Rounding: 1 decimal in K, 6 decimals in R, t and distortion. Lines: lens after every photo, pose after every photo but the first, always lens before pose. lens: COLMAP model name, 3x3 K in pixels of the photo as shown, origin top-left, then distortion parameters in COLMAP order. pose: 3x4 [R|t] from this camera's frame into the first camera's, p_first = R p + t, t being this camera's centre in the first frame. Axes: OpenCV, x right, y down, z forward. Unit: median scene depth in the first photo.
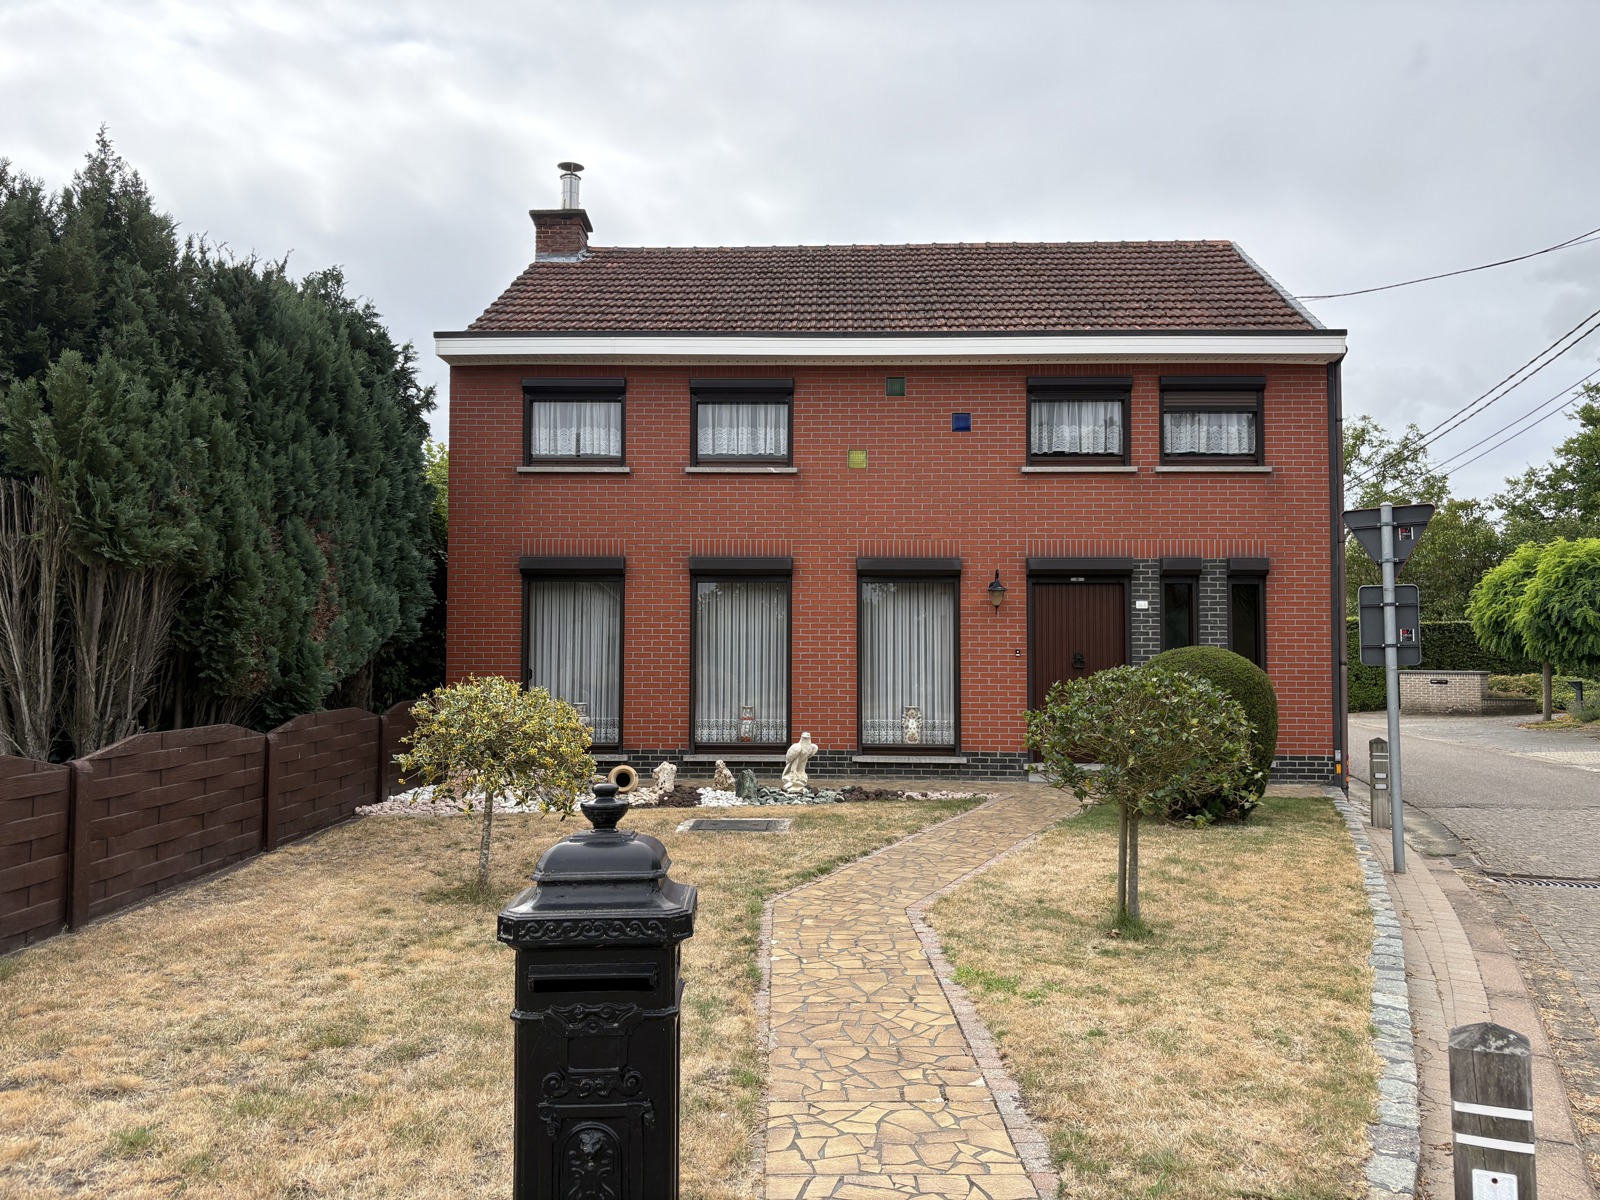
lens RADIAL K [[1209.8, 0, 800.8], [0, 1209.8, 611.6], [0, 0, 1]] dist [0.097871, -0.159262]
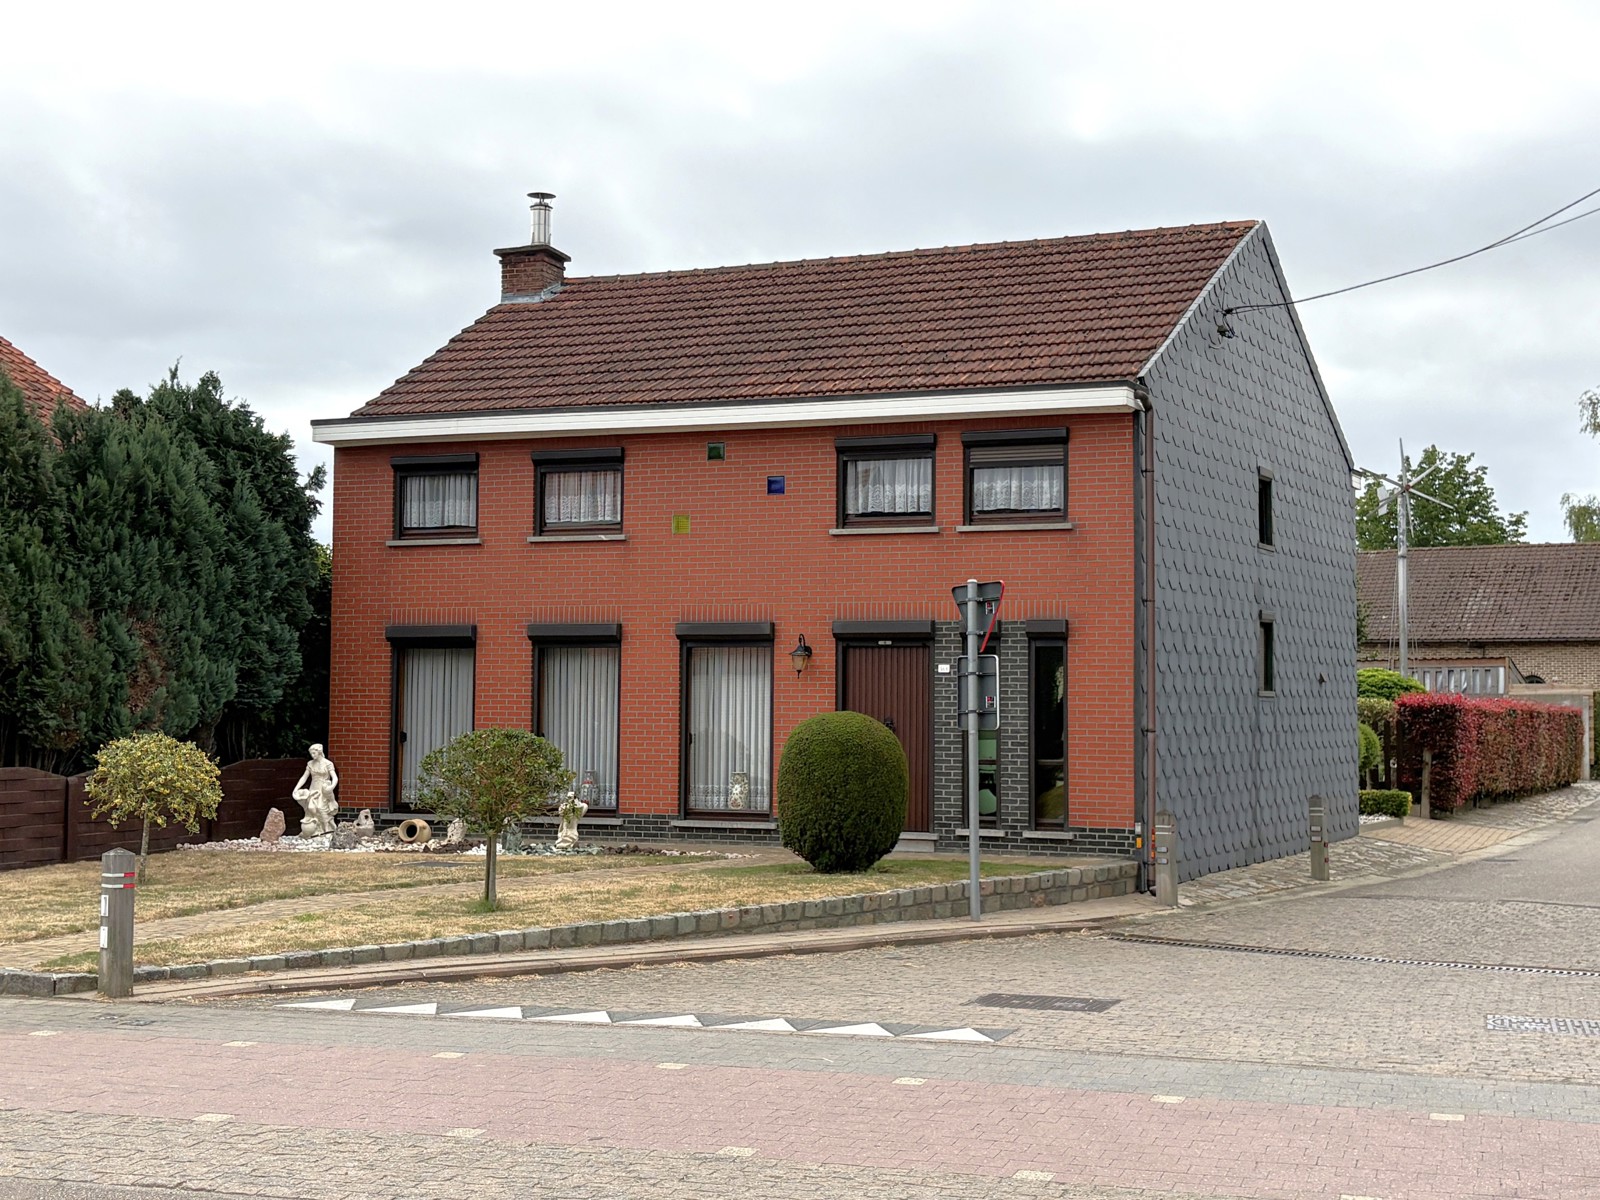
lens RADIAL K [[2131.8, 0, 800.0], [0, 2131.8, 600.0], [0, 0, 1]] dist [0.235548, -1.020748]
pose [[0.938220, -0.015664, -0.345685, 0.754749], [0.008430, 0.999713, -0.022421, -0.022824], [0.345937, 0.018121, 0.938083, -0.629924]]
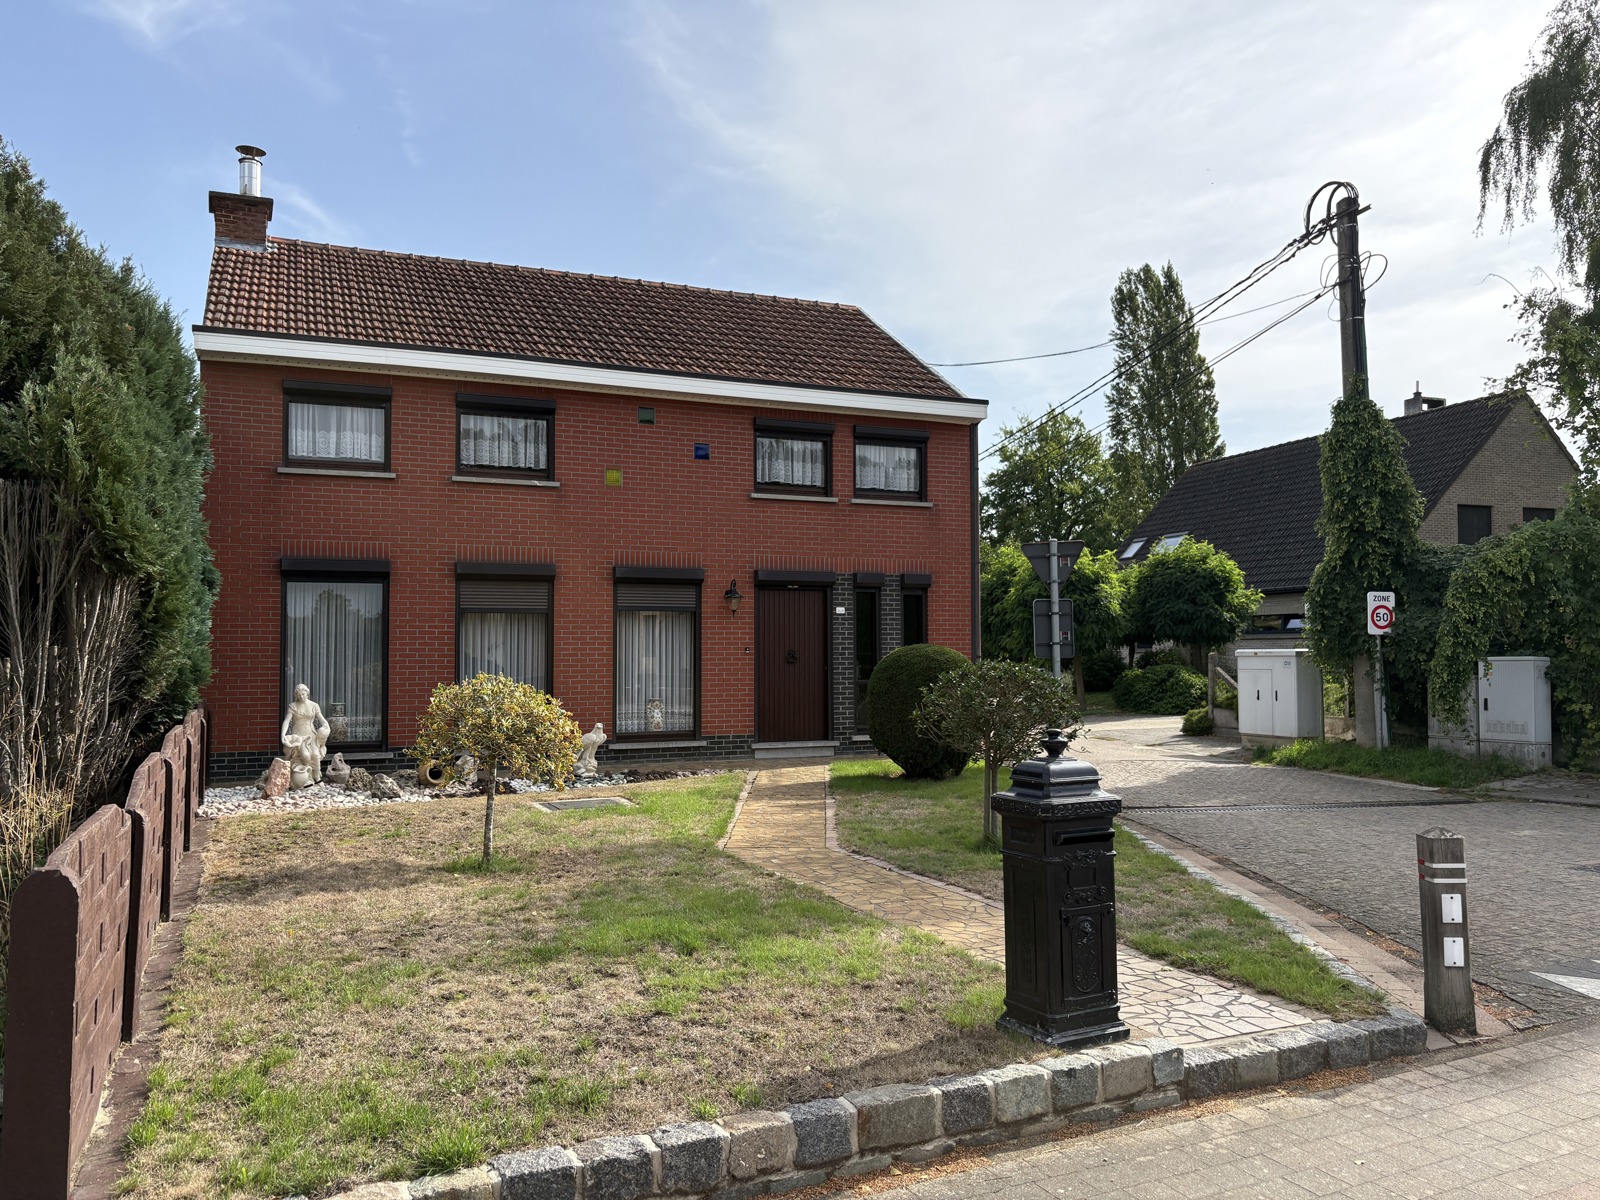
lens RADIAL K [[1209.8, 0, 800.8], [0, 1209.8, 611.6], [0, 0, 1]] dist [0.097871, -0.159262]
pose [[0.909260, 0.007241, 0.416166, -0.261270], [-0.008298, 0.999965, 0.000731, -0.005037], [-0.416147, -0.004118, 0.909288, -0.088597]]
